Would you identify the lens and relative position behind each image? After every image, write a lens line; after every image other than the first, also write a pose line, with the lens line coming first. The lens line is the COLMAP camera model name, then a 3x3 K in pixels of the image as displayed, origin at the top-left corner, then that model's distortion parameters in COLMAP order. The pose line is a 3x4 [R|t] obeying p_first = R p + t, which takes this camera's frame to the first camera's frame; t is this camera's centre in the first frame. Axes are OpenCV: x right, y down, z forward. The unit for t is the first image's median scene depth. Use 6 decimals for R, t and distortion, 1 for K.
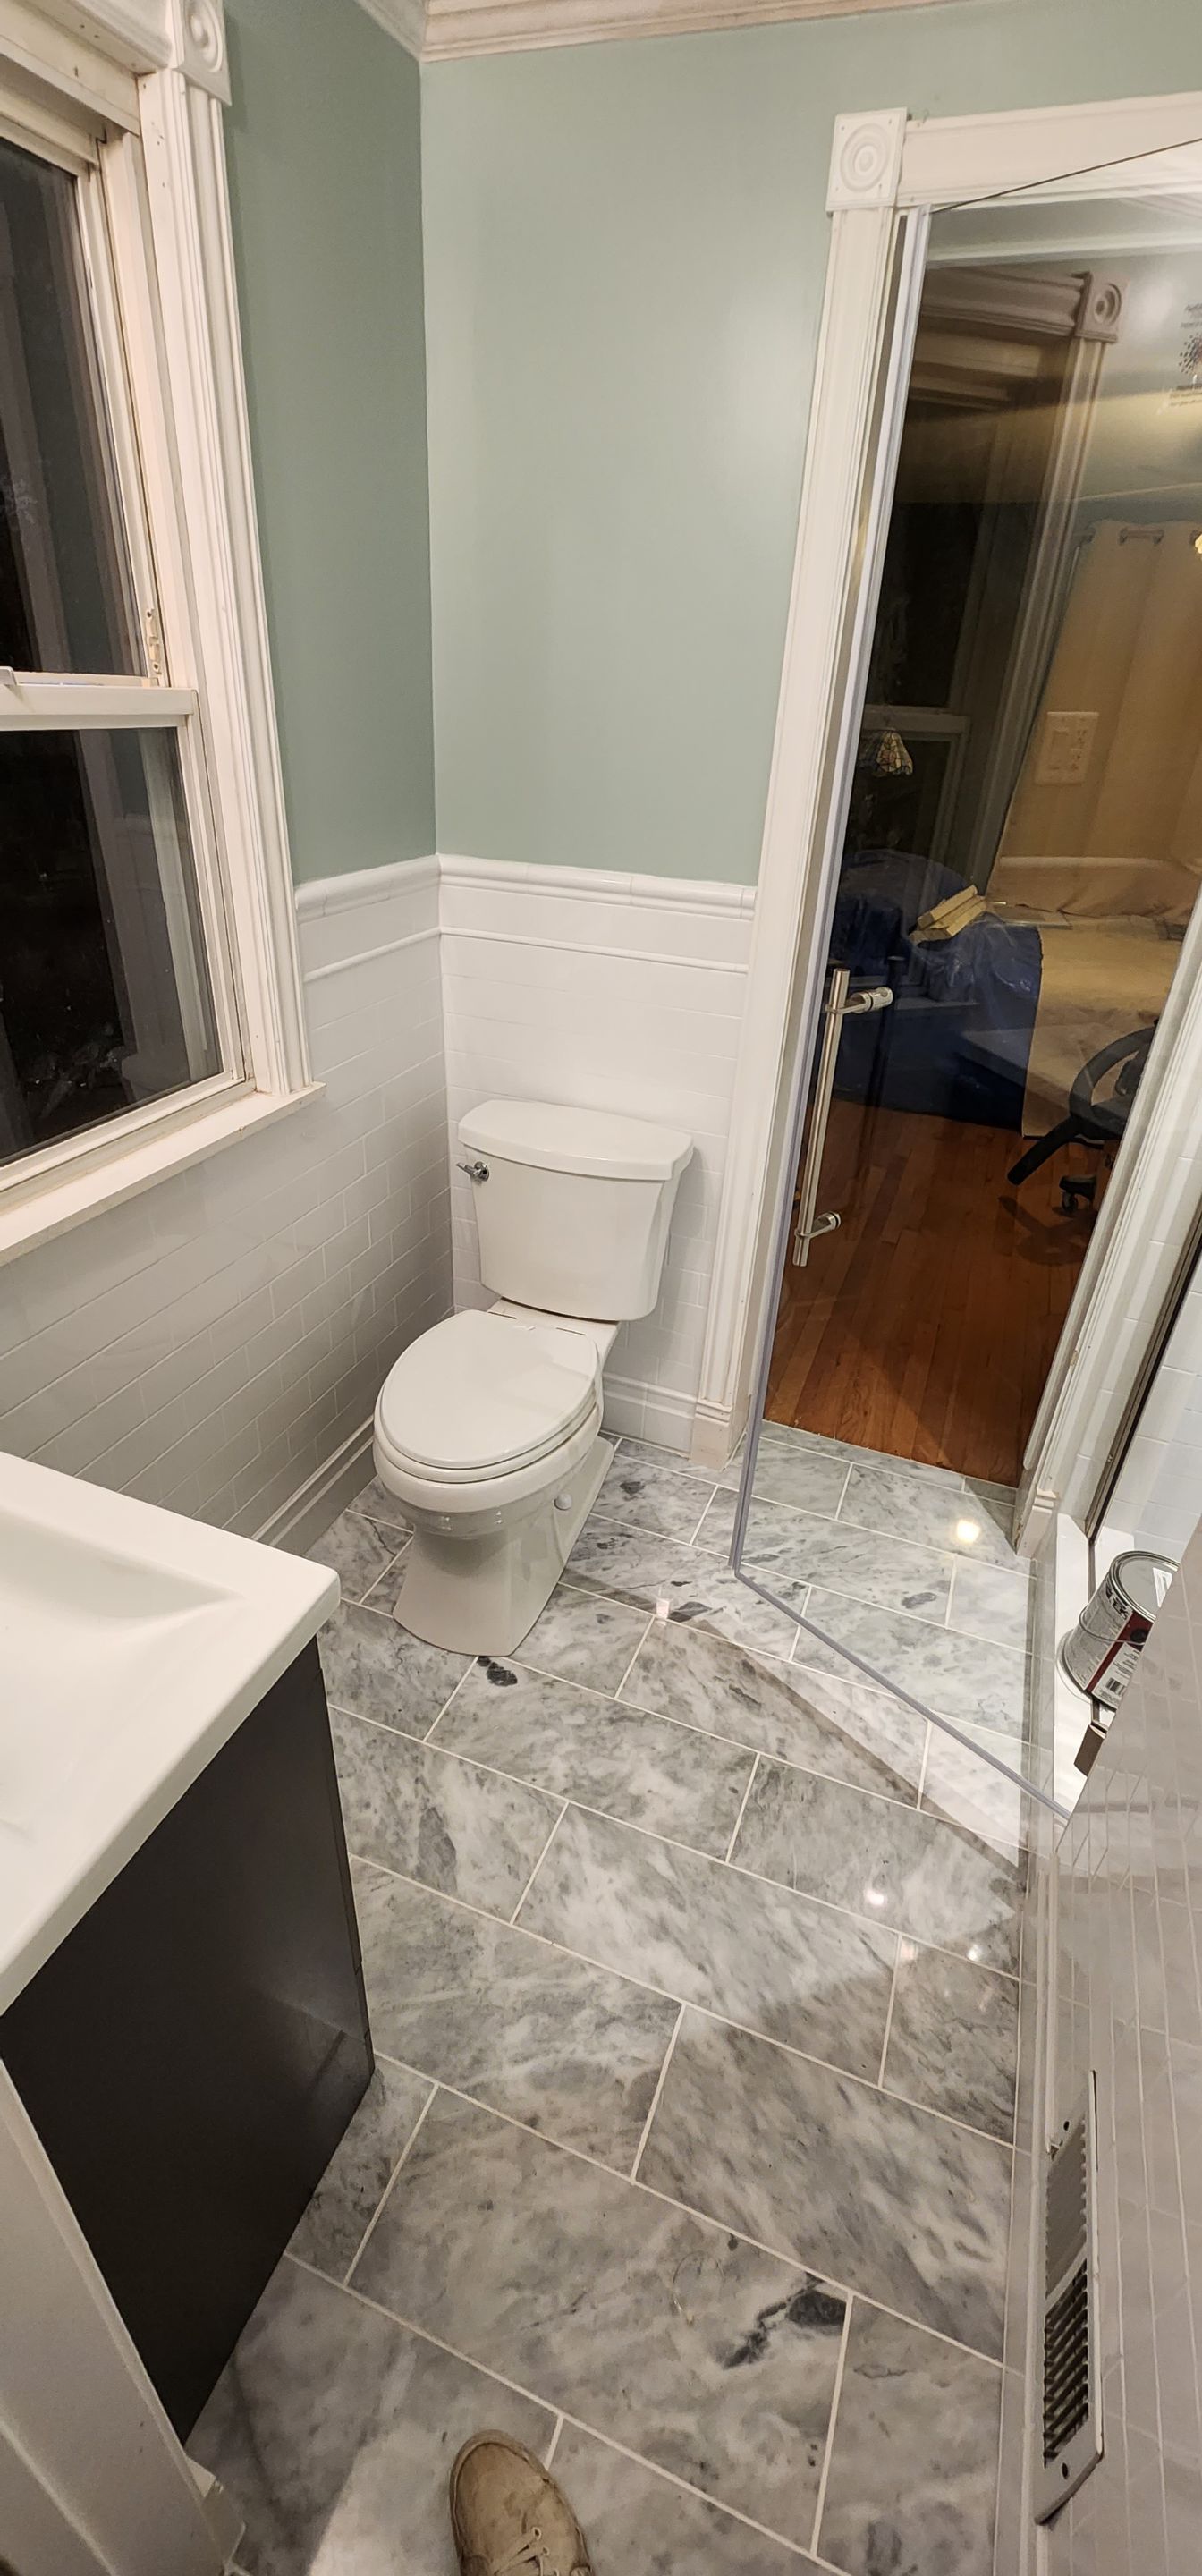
lens RADIAL K [[1059.4, 0, 604.7], [0, 1059.4, 1285.2], [0, 0, 1]] dist [0.006240, -0.004151]
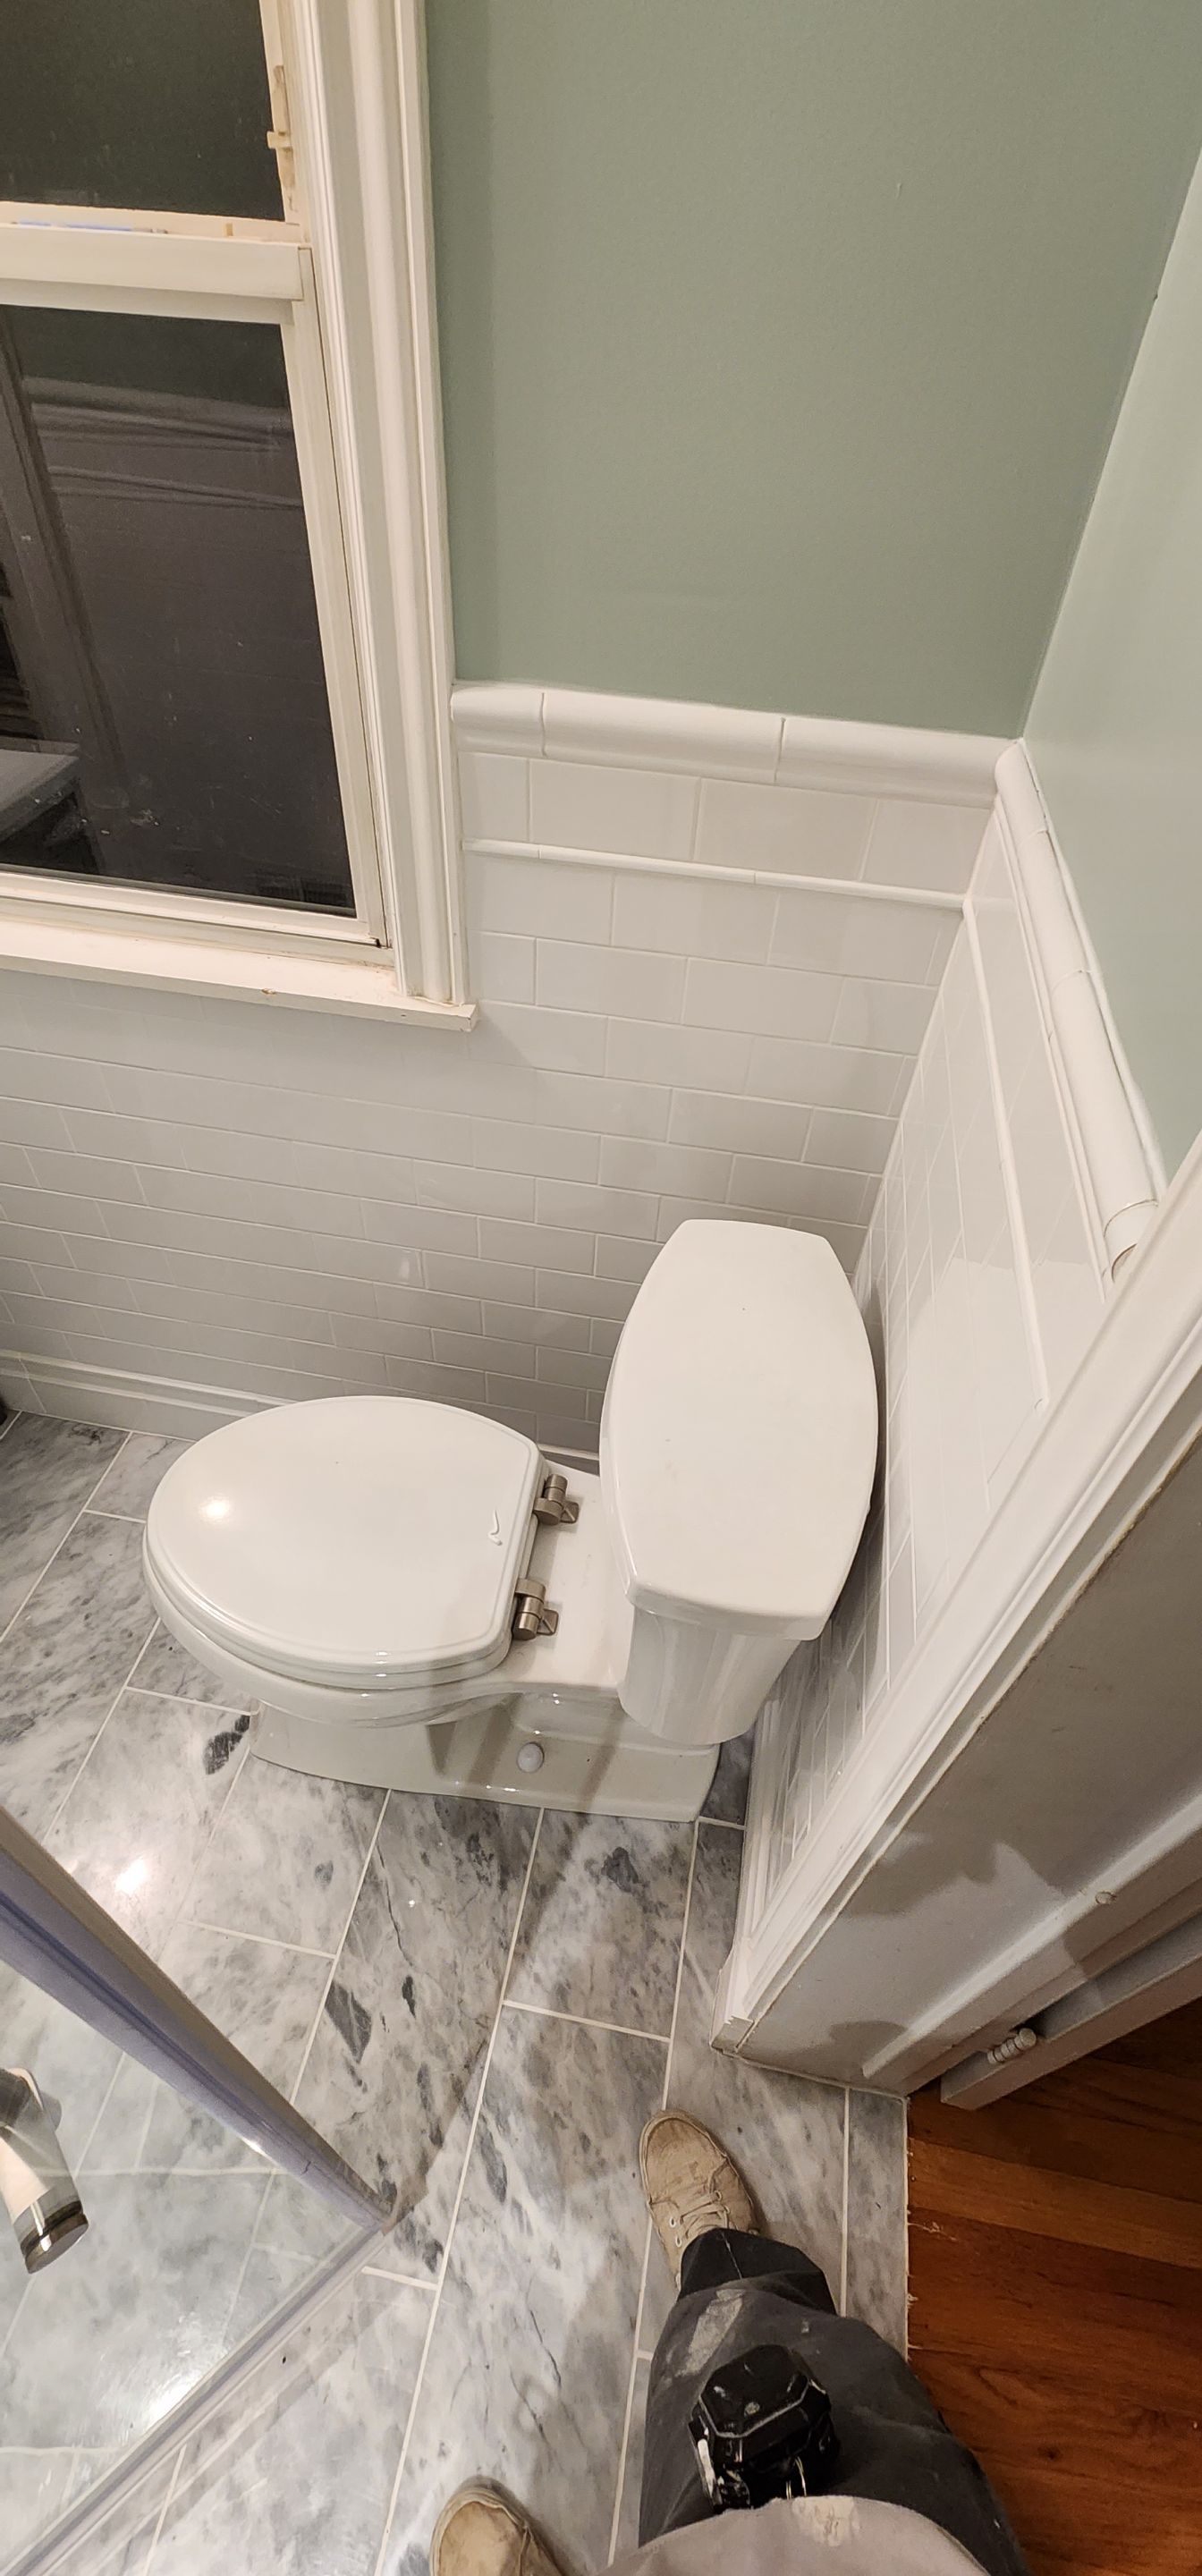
lens RADIAL K [[1059.4, 0, 607.7], [0, 1059.4, 1283.3], [0, 0, 1]] dist [0.006240, -0.004151]
pose [[0.189665, 0.666476, -0.720998, 0.321312], [-0.516565, 0.692215, 0.503983, -0.456590], [0.834978, 0.276854, 0.475567, 0.848930]]
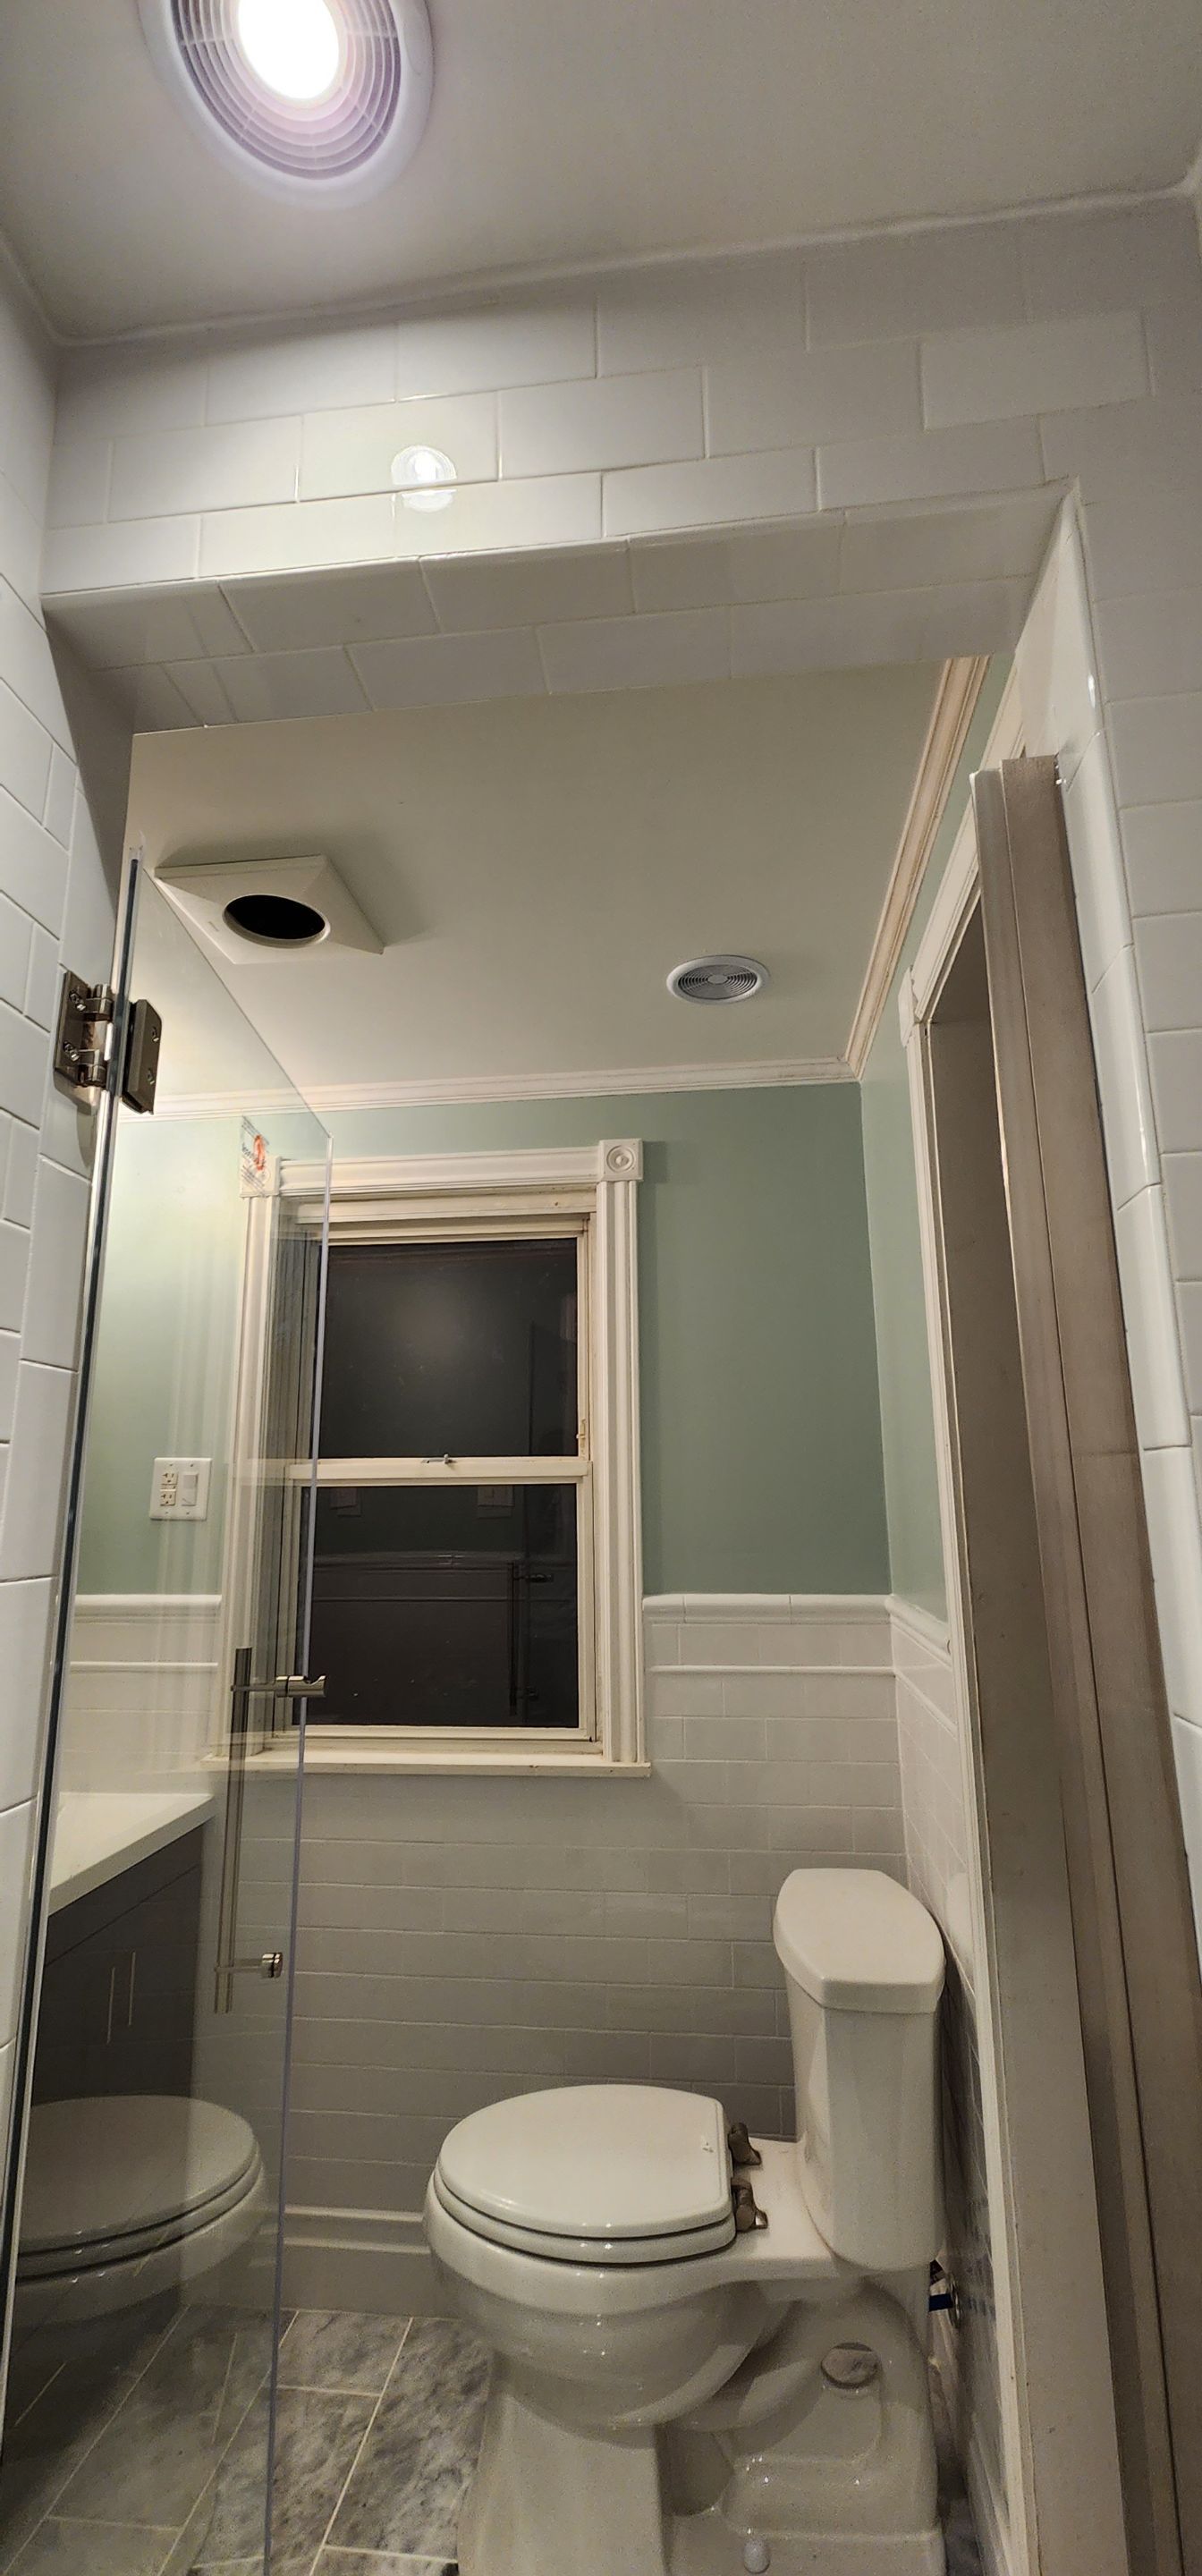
lens RADIAL K [[1059.4, 0, 607.7], [0, 1059.4, 1280.6], [0, 0, 1]] dist [0.006240, -0.004151]
pose [[0.250269, -0.243082, -0.937164, 0.946033], [-0.456421, 0.824036, -0.335626, -0.225750], [0.853841, 0.511738, 0.095283, 0.615931]]
